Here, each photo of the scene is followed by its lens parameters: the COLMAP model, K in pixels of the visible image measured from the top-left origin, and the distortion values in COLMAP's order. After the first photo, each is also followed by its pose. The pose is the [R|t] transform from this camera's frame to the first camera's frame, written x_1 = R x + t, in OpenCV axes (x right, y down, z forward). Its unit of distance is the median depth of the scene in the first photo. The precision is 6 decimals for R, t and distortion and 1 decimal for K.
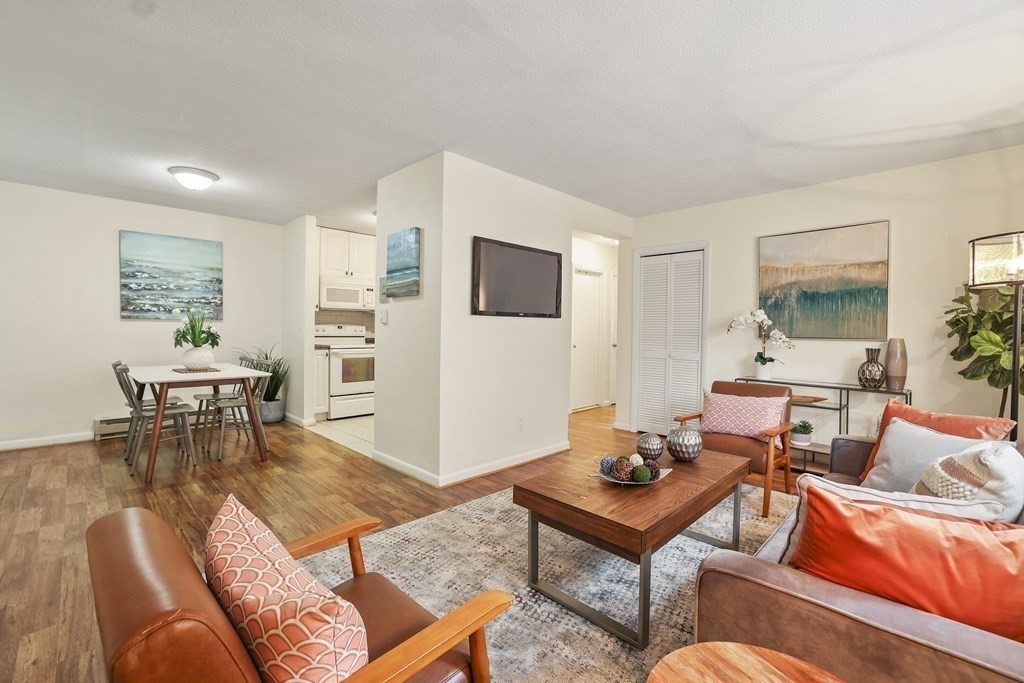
lens RADIAL K [[443.7, 0, 516.8], [0, 443.7, 337.0], [0, 0, 1]] dist [-0.033976, 0.009534]
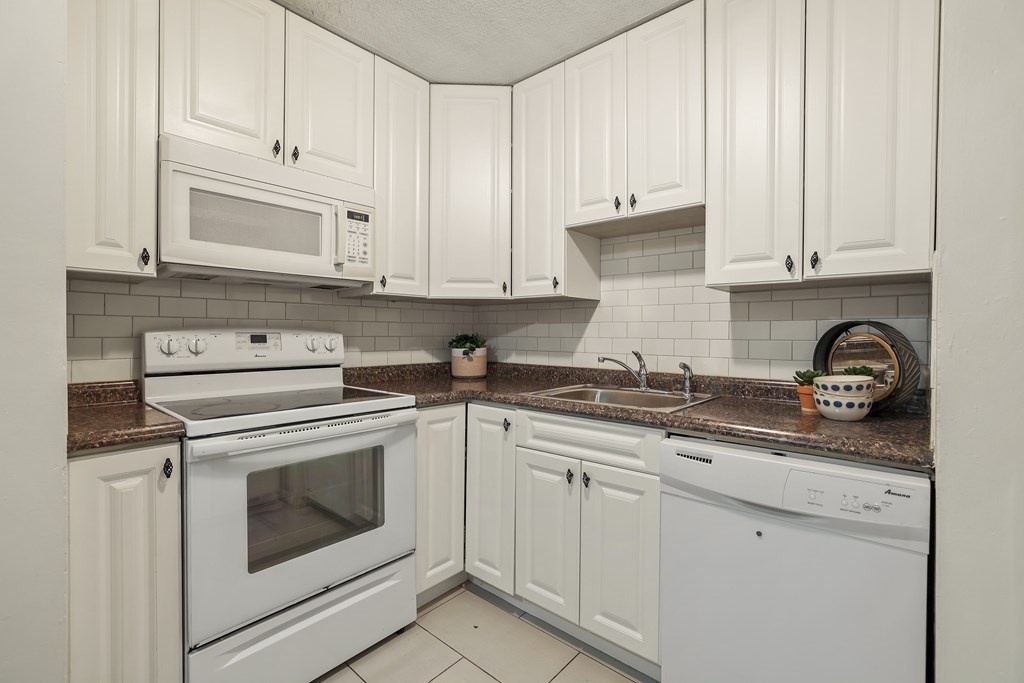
lens RADIAL K [[443.7, 0, 507.5], [0, 443.7, 336.0], [0, 0, 1]] dist [-0.033976, 0.009534]
pose [[0.998694, -0.010183, 0.050069, -0.326444], [0.010683, 0.999896, -0.009714, -0.025185], [-0.049965, 0.010236, 0.998699, 0.917722]]
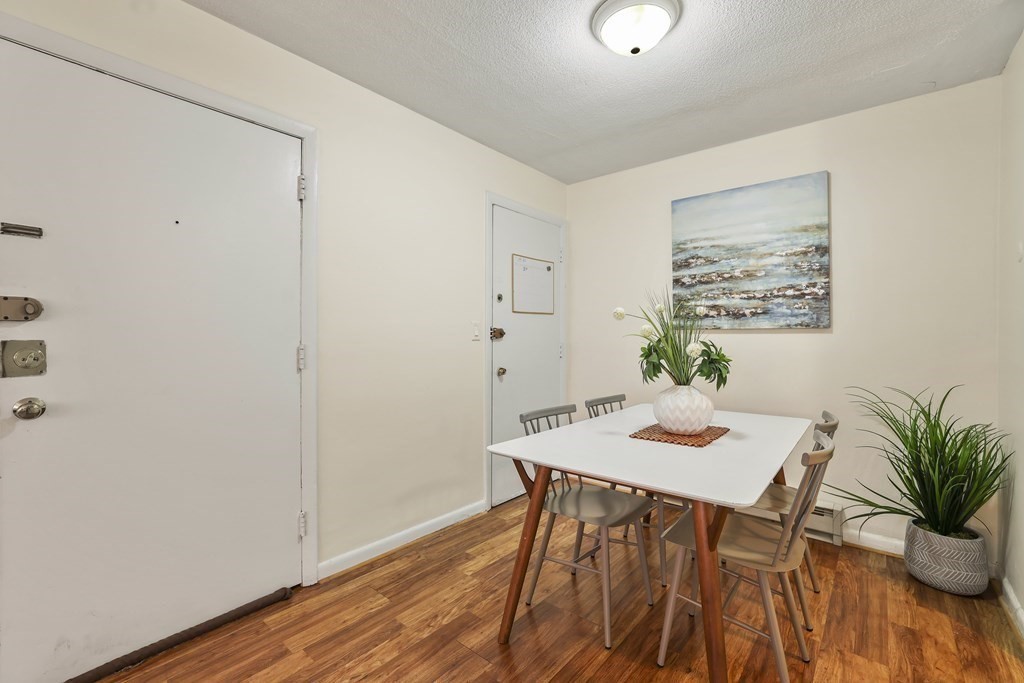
lens RADIAL K [[443.7, 0, 493.9], [0, 443.7, 339.4], [0, 0, 1]] dist [-0.033976, 0.009534]
pose [[0.056258, -0.004519, -0.998406, -0.229456], [-0.021050, 0.999762, -0.005711, -0.016901], [0.998194, 0.021338, 0.056149, 0.672618]]
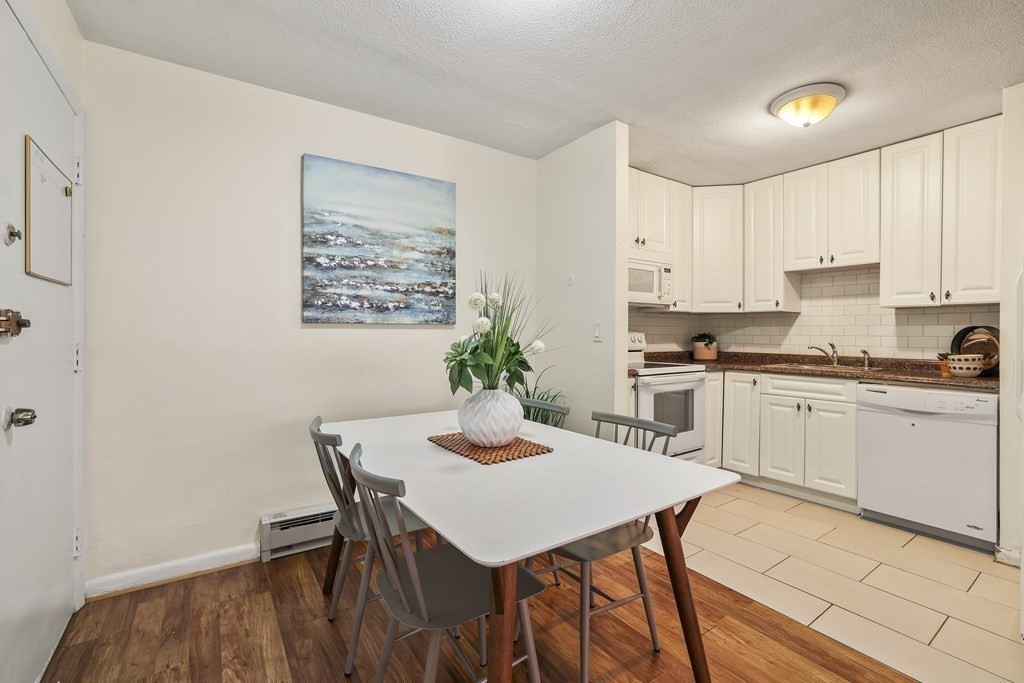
lens RADIAL K [[443.7, 0, 508.4], [0, 443.7, 335.1], [0, 0, 1]] dist [-0.033976, 0.009534]
pose [[0.980074, -0.008084, -0.198466, -0.559760], [0.005041, 0.999862, -0.015831, -0.017976], [0.198567, 0.014515, 0.979980, 0.525978]]
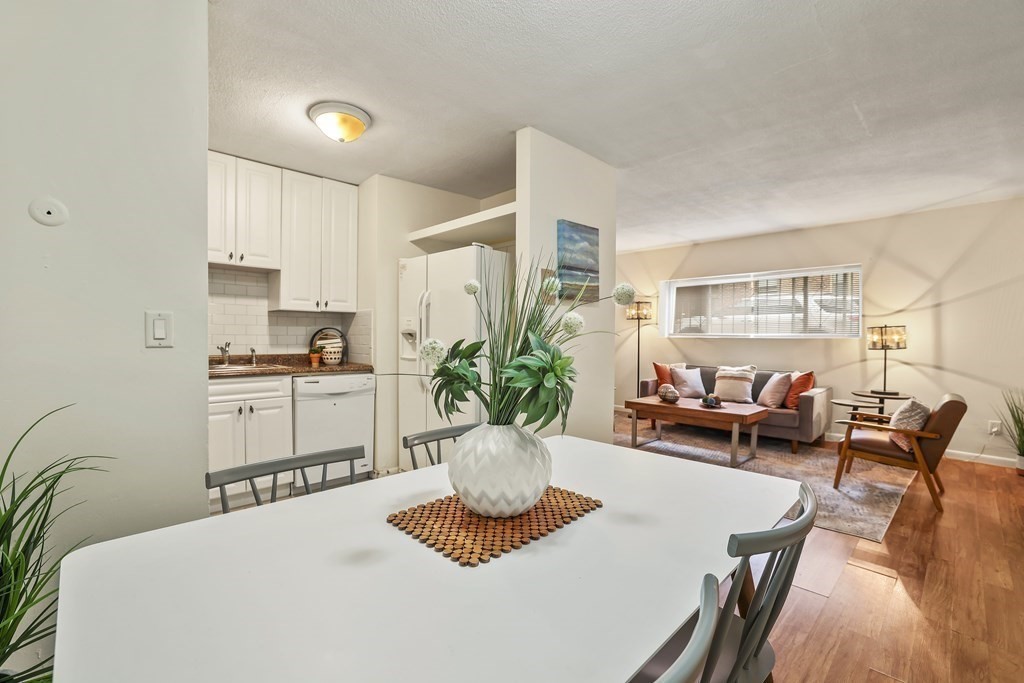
lens RADIAL K [[443.7, 0, 501.1], [0, 443.7, 345.4], [0, 0, 1]] dist [-0.033976, 0.009534]
pose [[0.030857, -0.034482, 0.998929, -0.870957], [0.011063, 0.999355, 0.034155, -0.027843], [-0.999463, 0.009997, 0.031219, 0.873016]]
